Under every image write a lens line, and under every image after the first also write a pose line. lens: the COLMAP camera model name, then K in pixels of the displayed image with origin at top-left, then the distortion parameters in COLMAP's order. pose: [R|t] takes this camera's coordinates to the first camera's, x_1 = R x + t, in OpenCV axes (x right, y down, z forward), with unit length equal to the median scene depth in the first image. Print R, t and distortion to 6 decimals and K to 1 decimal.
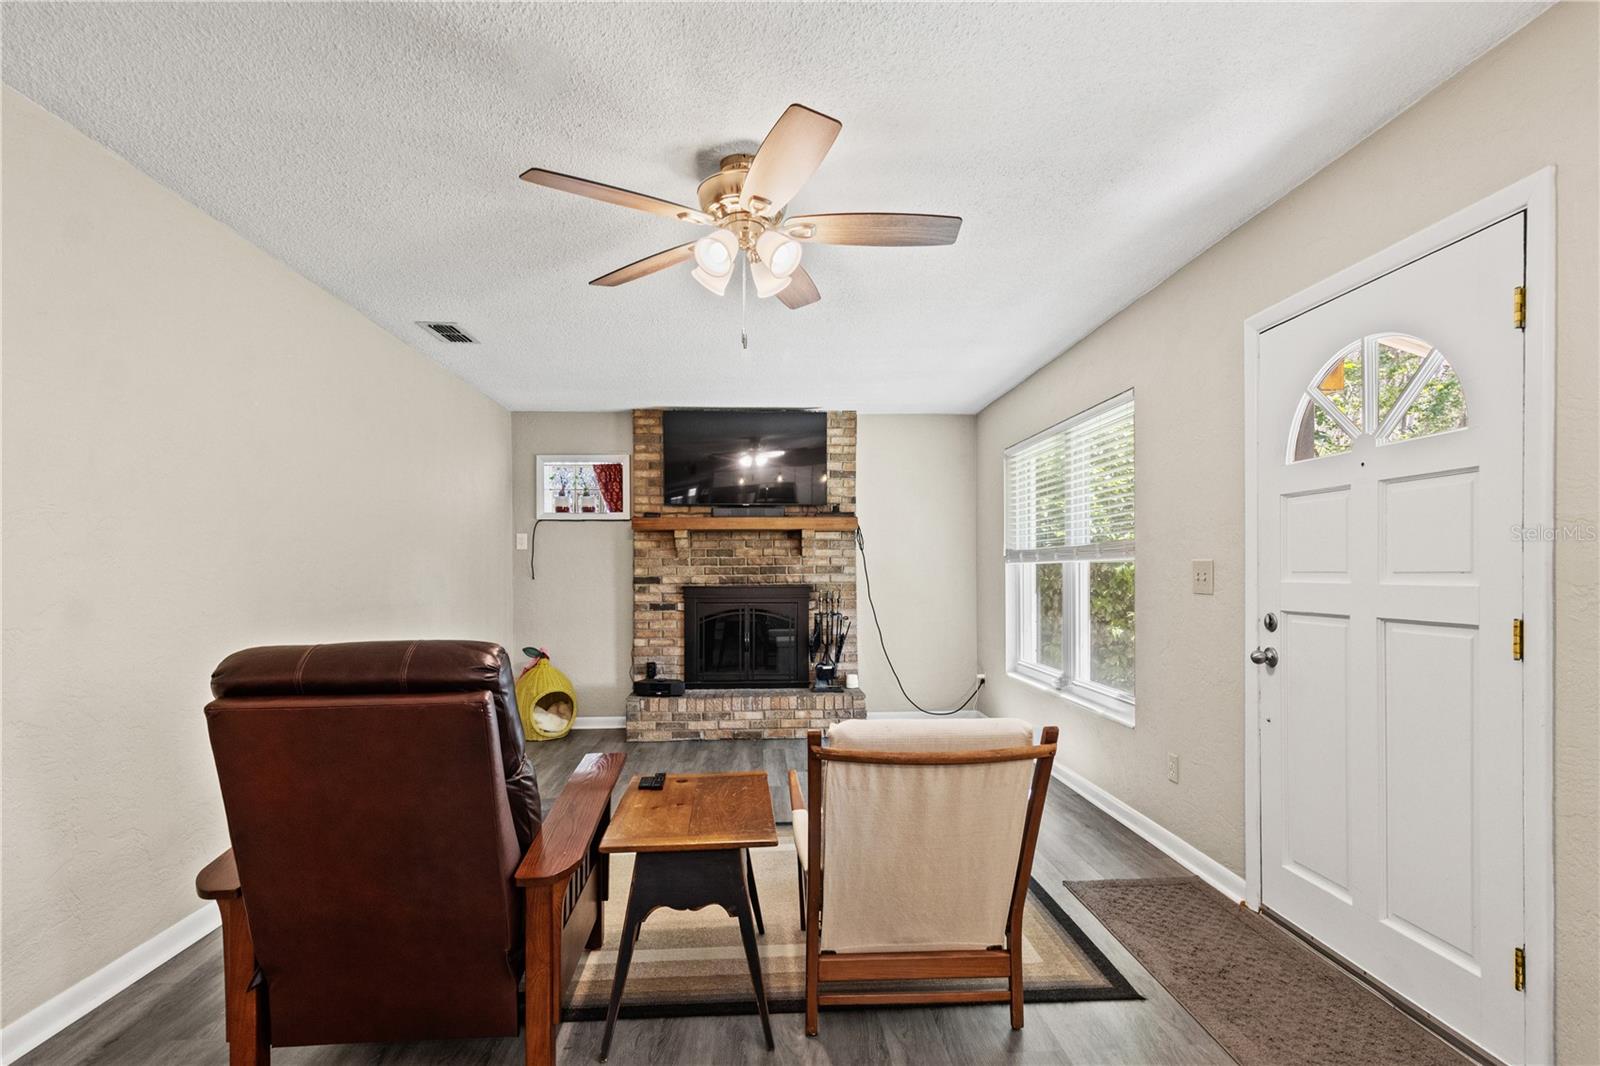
lens RADIAL K [[759.2, 0, 806.7], [0, 759.2, 572.0], [0, 0, 1]] dist [-0.000874, -0.000163]
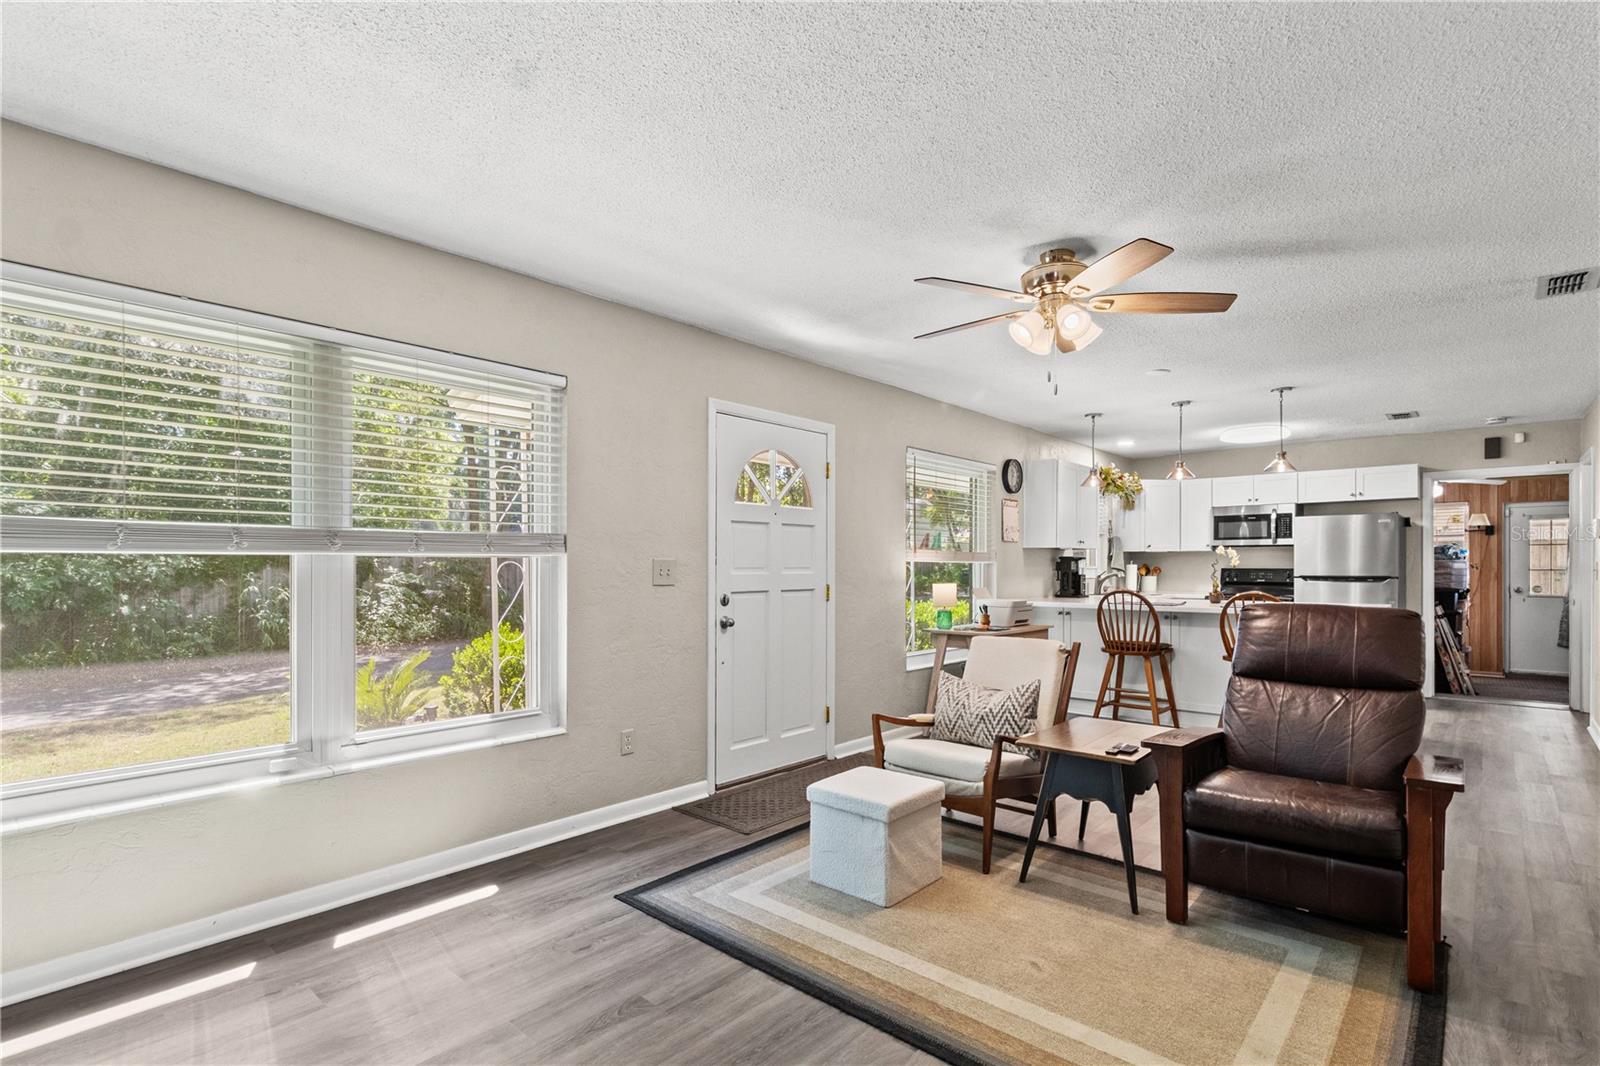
lens RADIAL K [[776.5, 0, 802.3], [0, 776.5, 566.1], [0, 0, 1]] dist [0.001443, 0.000938]
pose [[-0.703174, 0.005332, 0.710998, -0.289096], [0.006382, 0.999979, -0.001187, -0.000711], [-0.710989, 0.003703, -0.703193, 0.898907]]
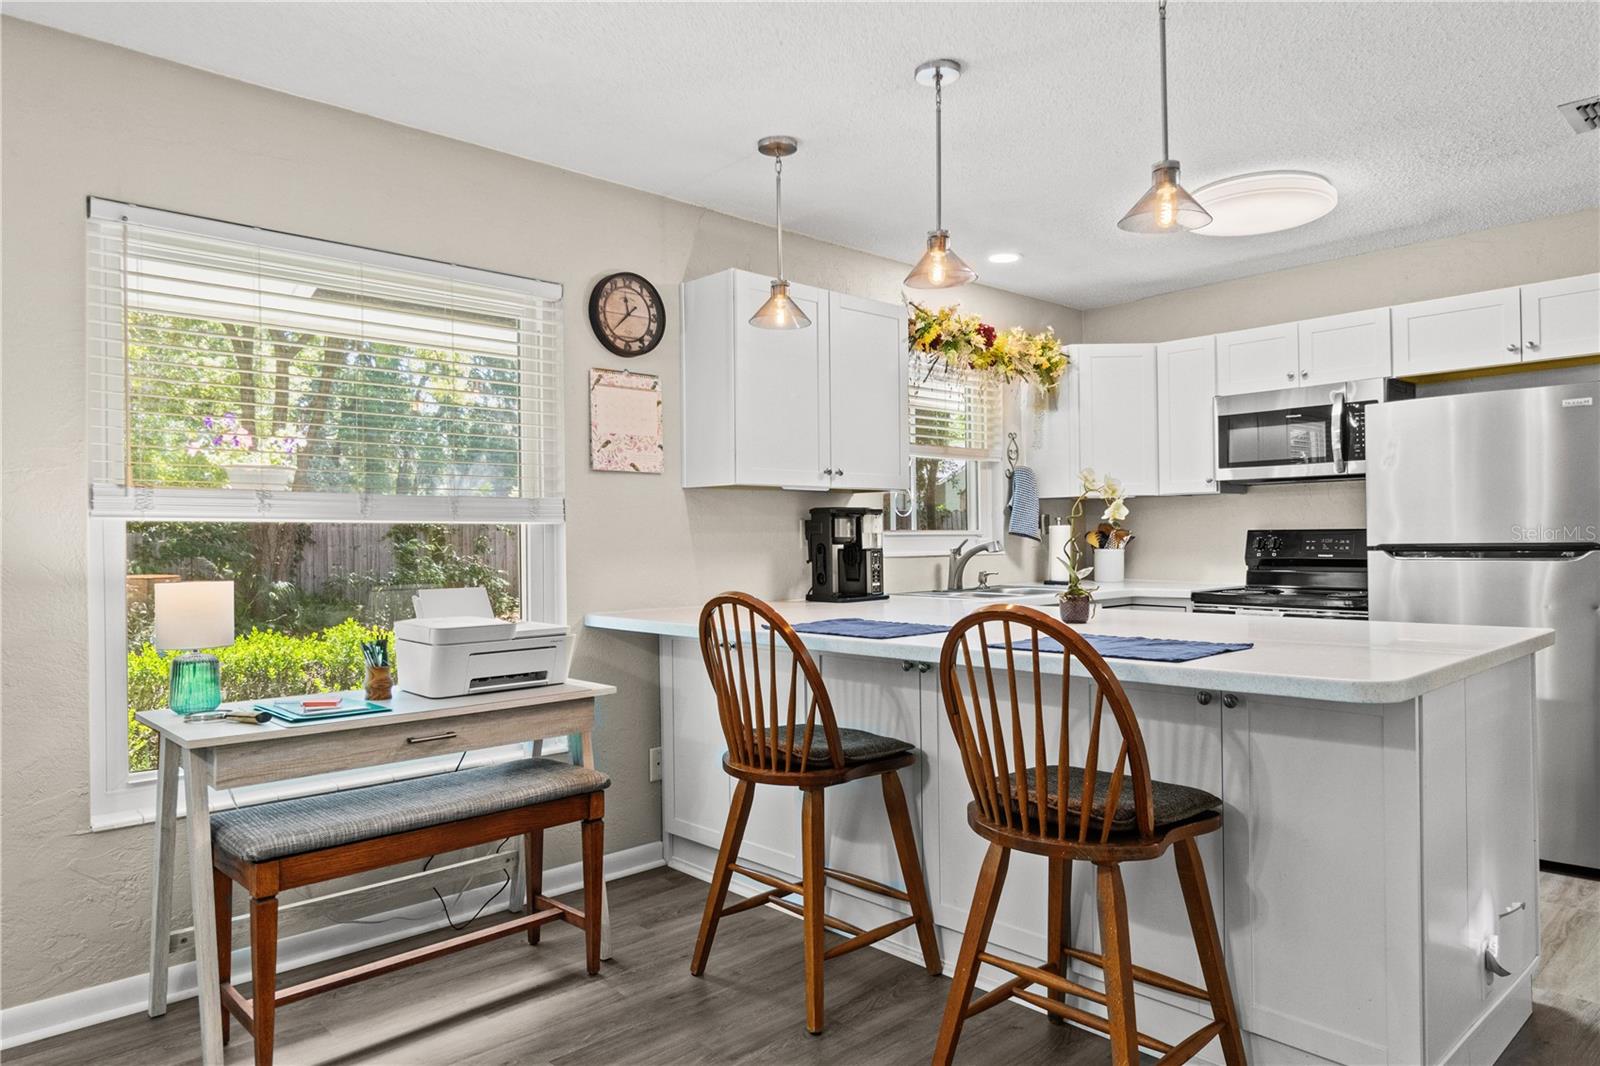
lens RADIAL K [[1029.4, 0, 803.5], [0, 1029.4, 537.7], [0, 0, 1]] dist [-0.000759, -0.000626]
pose [[-0.643997, 0.015914, 0.764863, -0.242433], [0.019844, 0.999795, -0.004094, 0.008447], [-0.764771, 0.012541, -0.644180, 0.202266]]
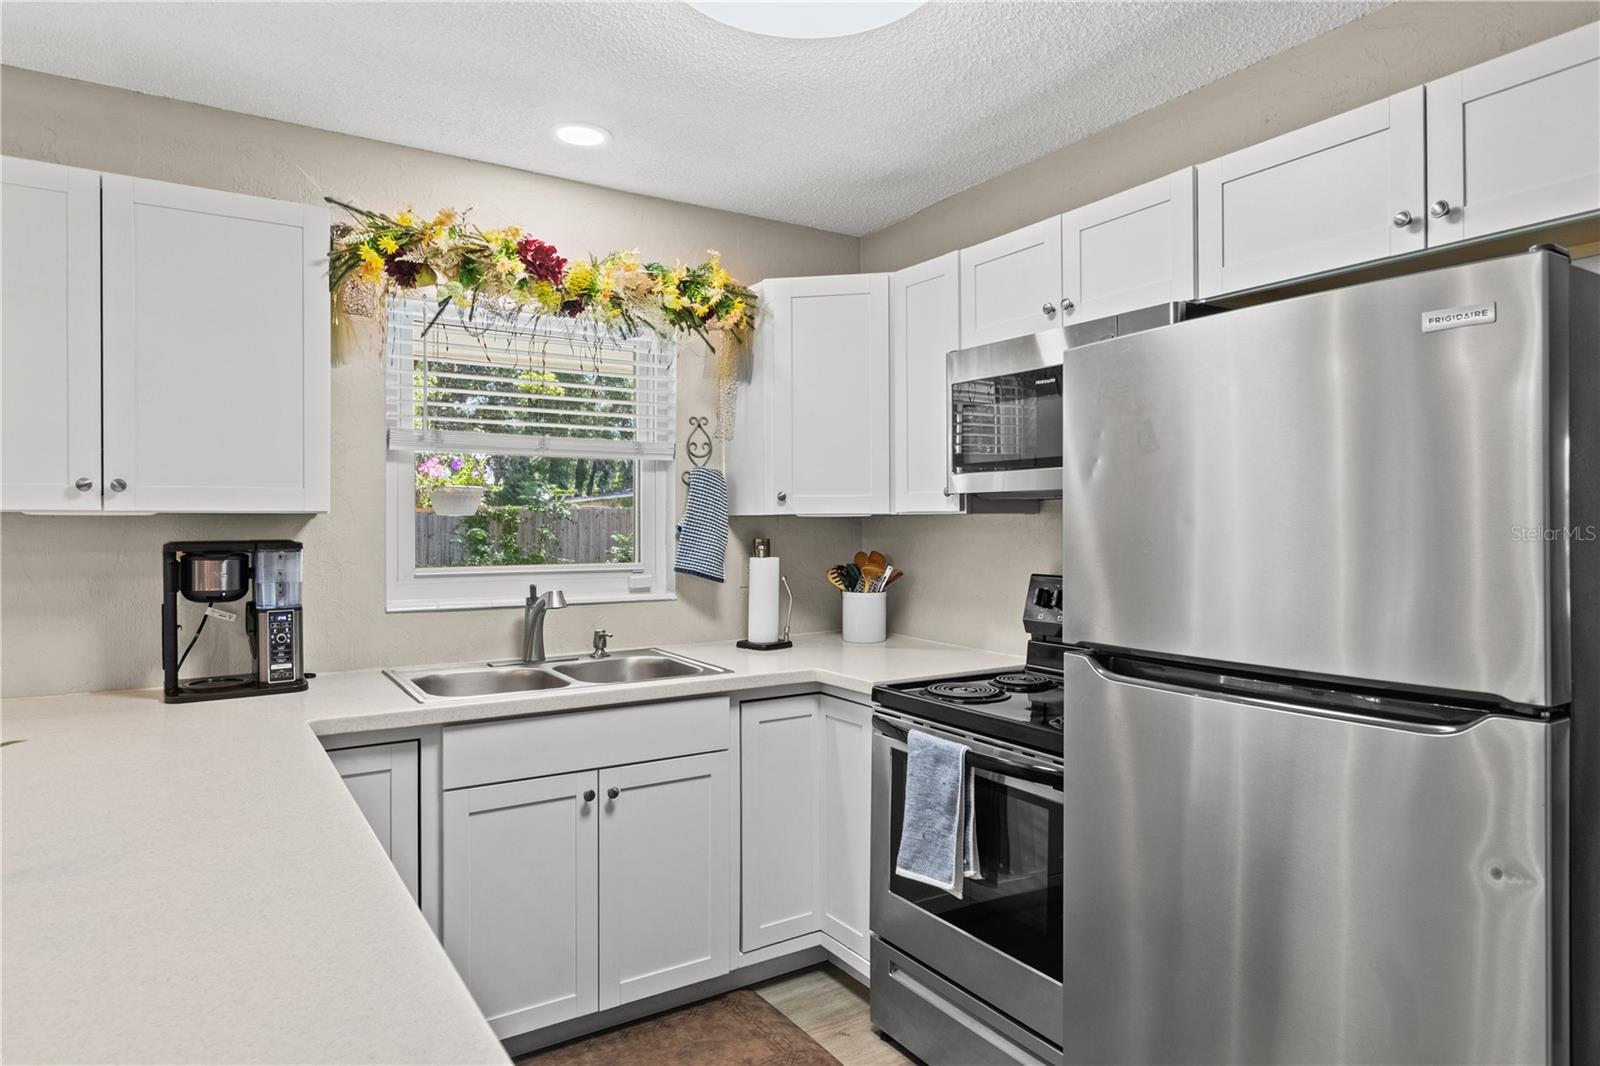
lens RADIAL K [[962.9, 0, 801.6], [0, 962.9, 520.5], [0, 0, 1]] dist [0.001301, 0.000399]
pose [[-0.489809, 0.010332, 0.871769, -0.189970], [0.008790, 0.999937, -0.006912, -0.018866], [-0.871786, 0.004277, -0.489869, -0.299744]]
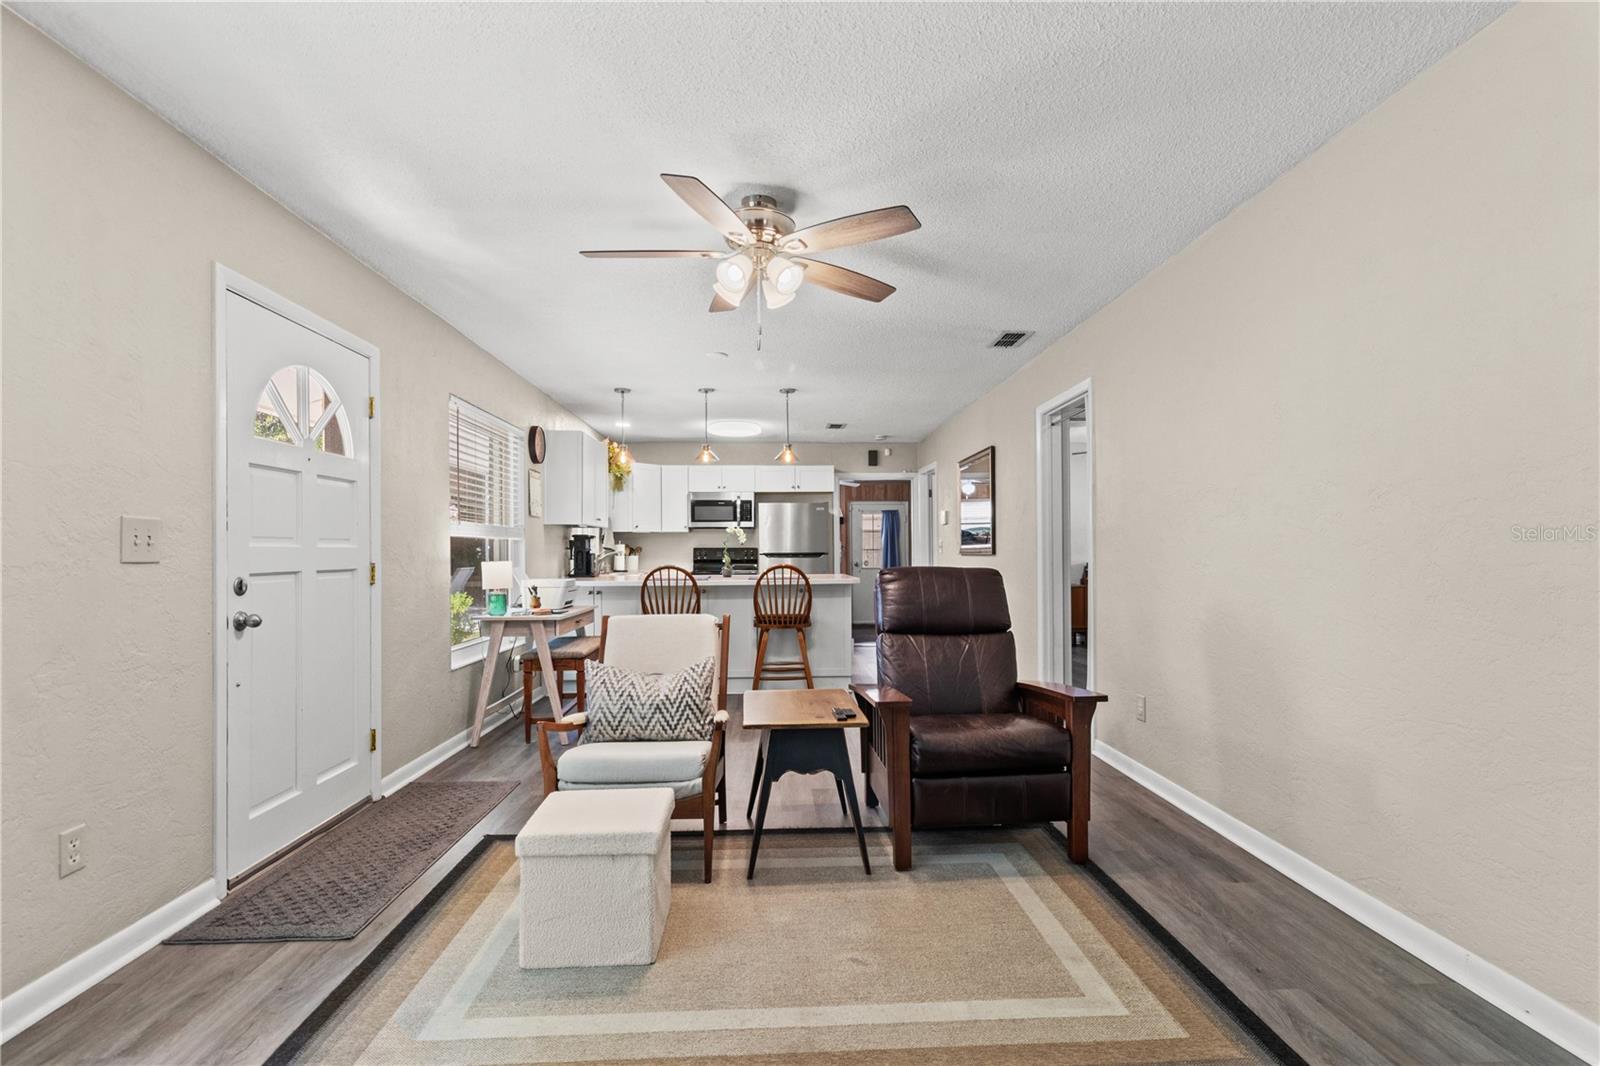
lens RADIAL K [[759.7, 0, 811.2], [0, 759.7, 548.1], [0, 0, 1]] dist [-0.000231, 0.000624]
pose [[-0.999916, 0.011138, 0.006561, -0.067552], [0.011131, 0.999937, -0.001157, 0.011160], [-0.006573, -0.001084, -0.999978, 0.890627]]
